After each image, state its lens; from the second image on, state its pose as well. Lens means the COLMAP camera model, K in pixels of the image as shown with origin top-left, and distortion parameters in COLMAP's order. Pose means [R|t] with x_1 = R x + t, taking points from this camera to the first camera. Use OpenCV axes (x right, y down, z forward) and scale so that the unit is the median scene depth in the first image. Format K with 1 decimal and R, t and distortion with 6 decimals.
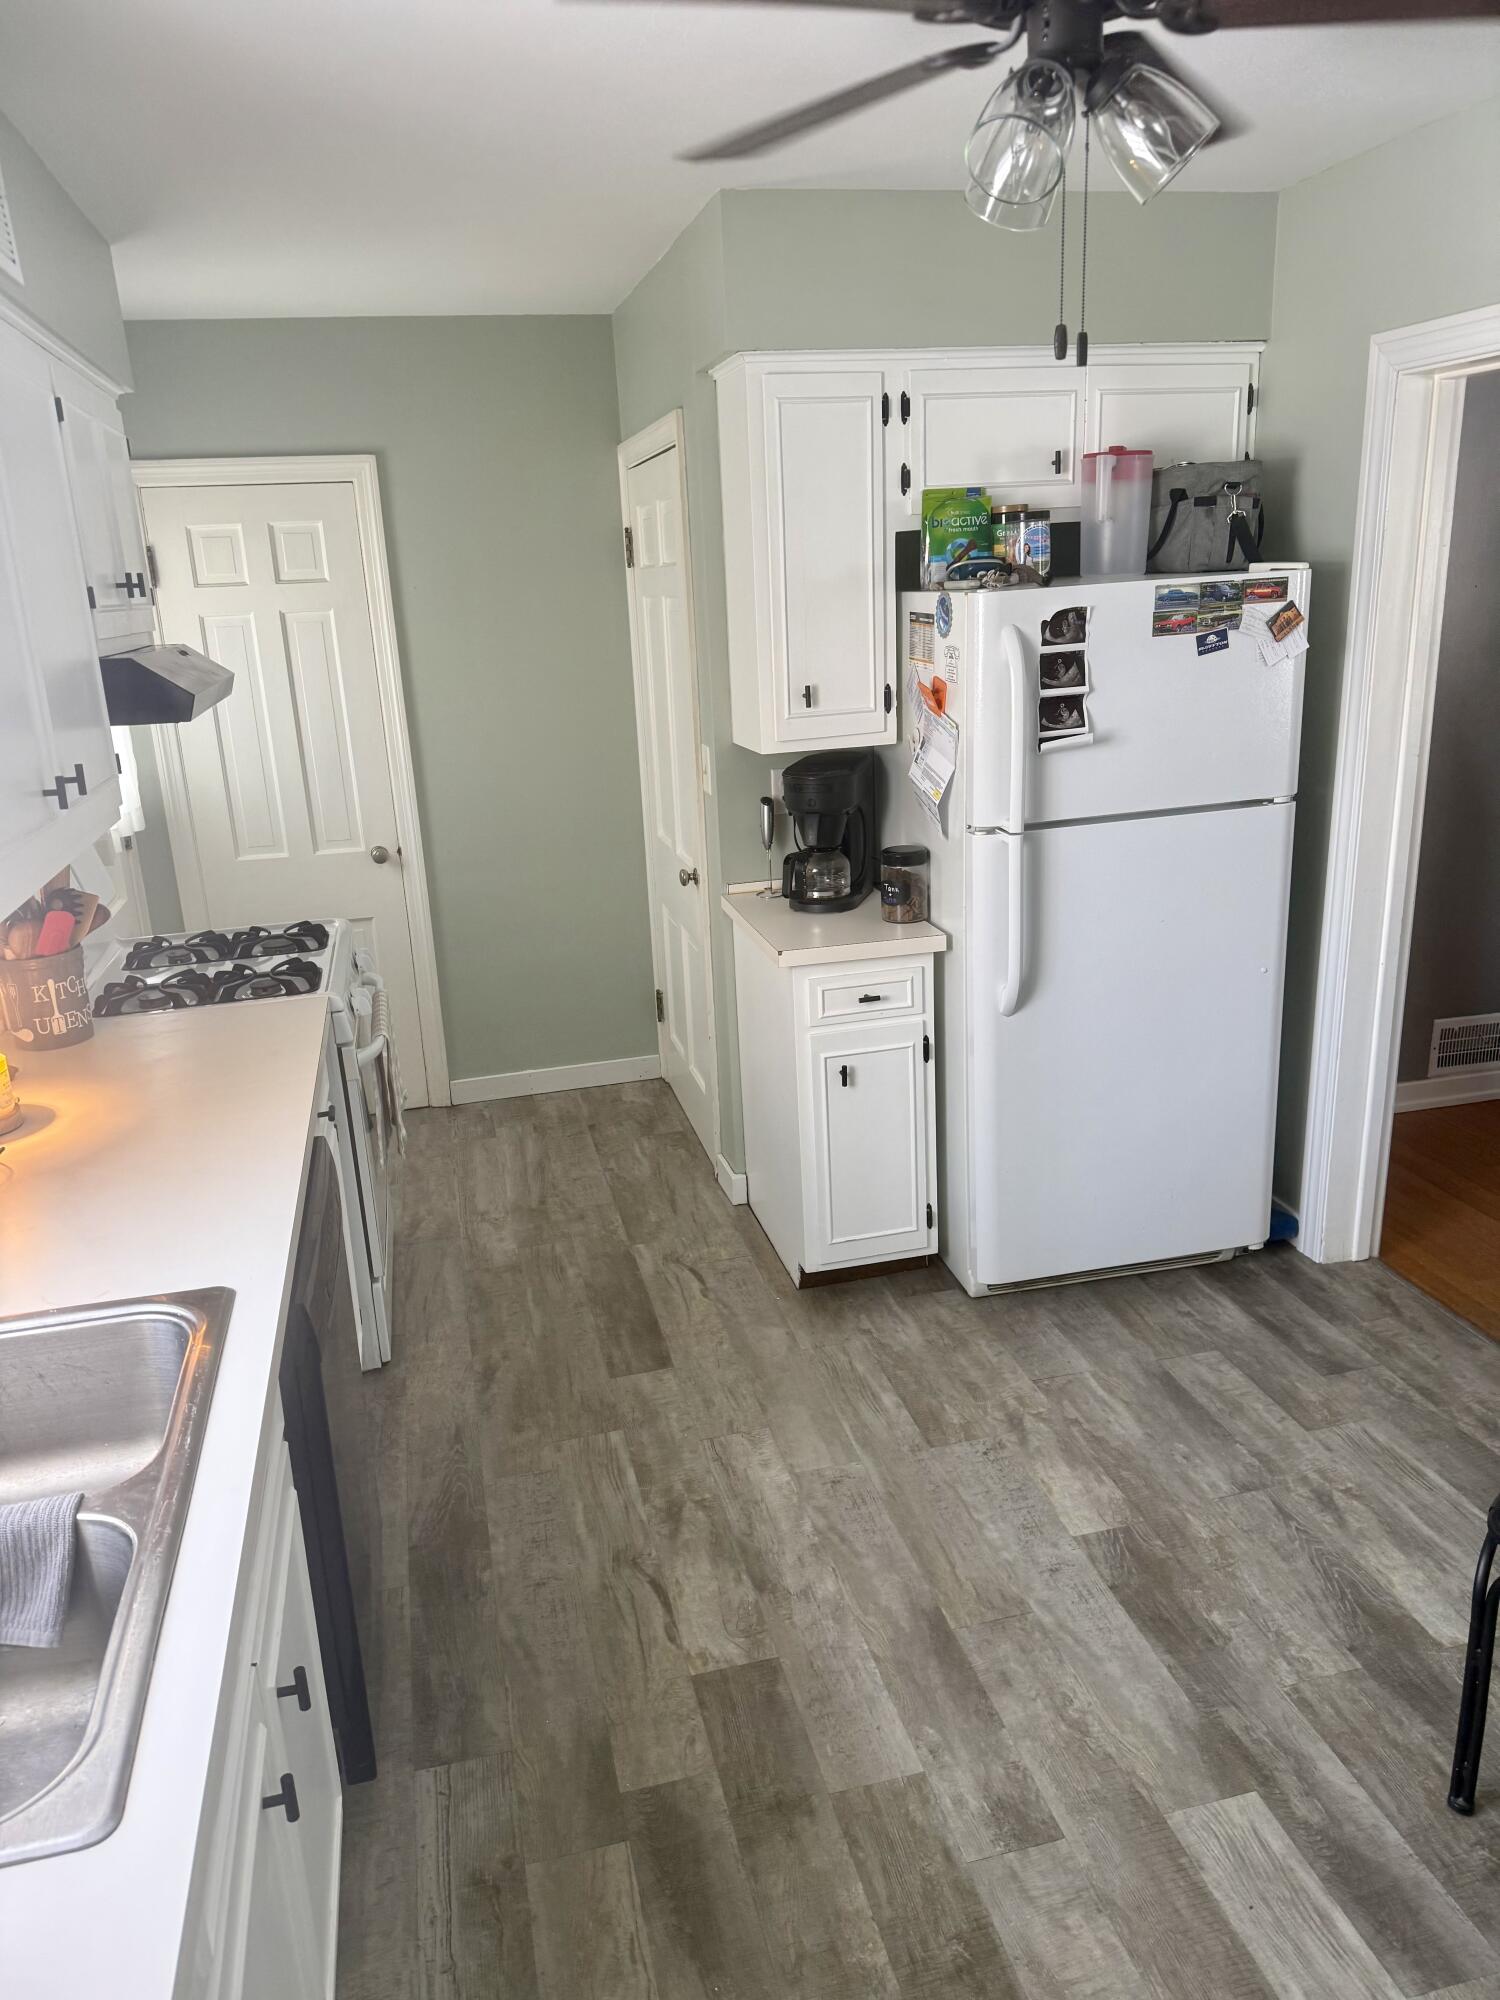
lens RADIAL K [[1417.4, 0, 750.0], [0, 1417.4, 1000.0], [0, 0, 1]] dist [0.076796, -0.078295]
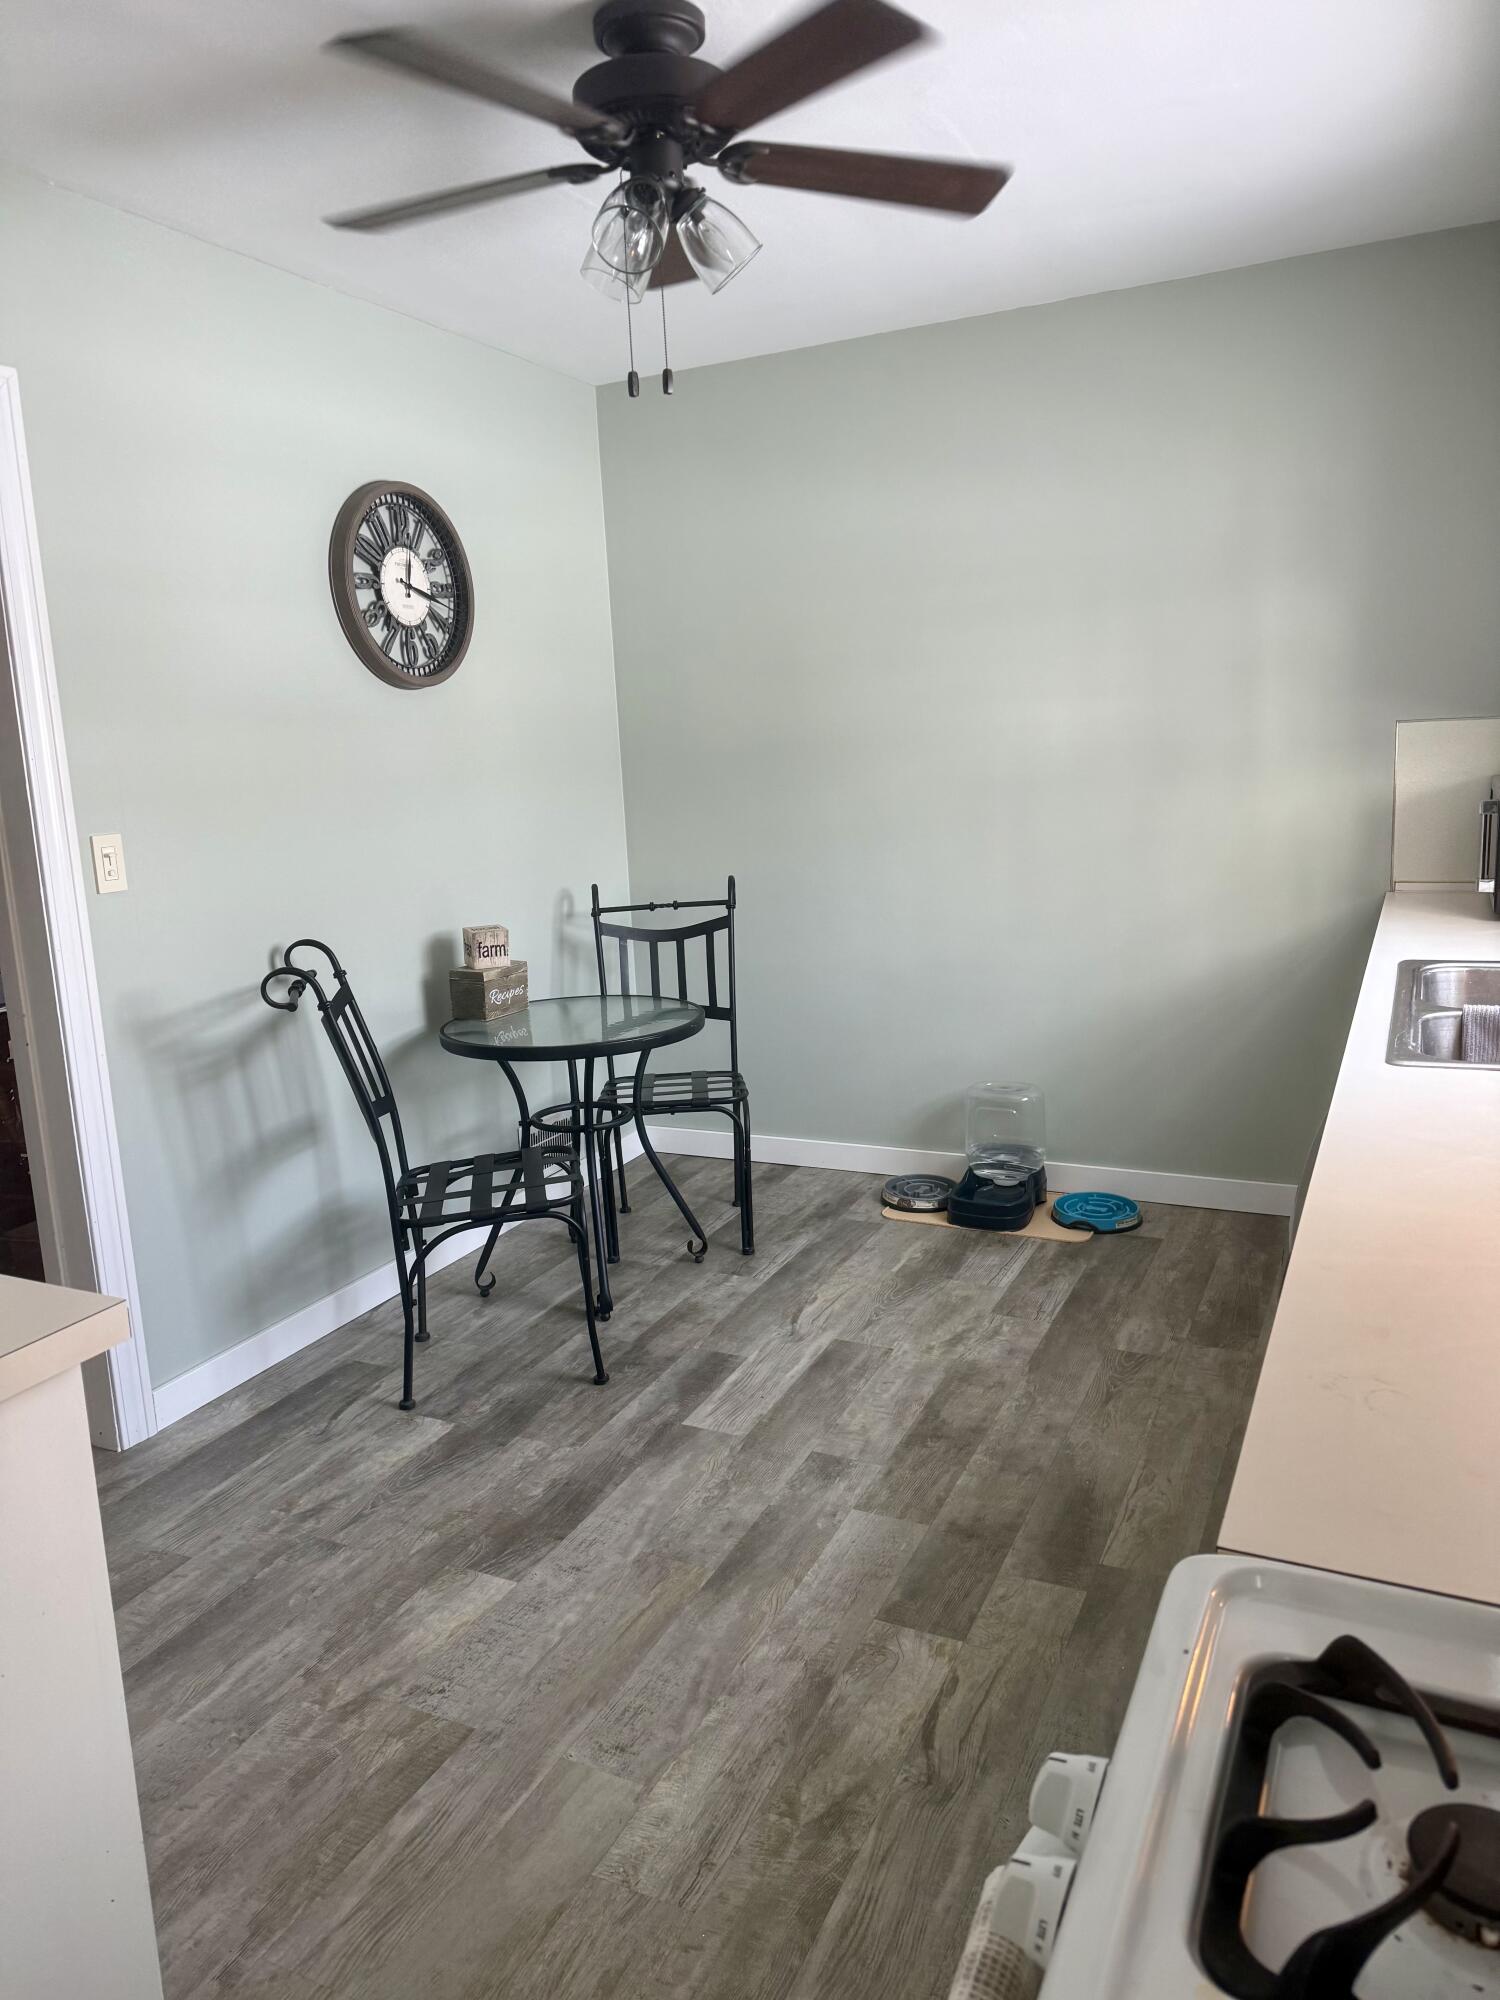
lens RADIAL K [[1417.4, 0, 750.0], [0, 1417.4, 1000.0], [0, 0, 1]] dist [0.076796, -0.078295]
pose [[-0.768927, -0.039705, 0.638103, -0.486736], [0.265602, 0.888029, 0.375313, -0.279000], [-0.581556, 0.458069, -0.672284, 1.426152]]
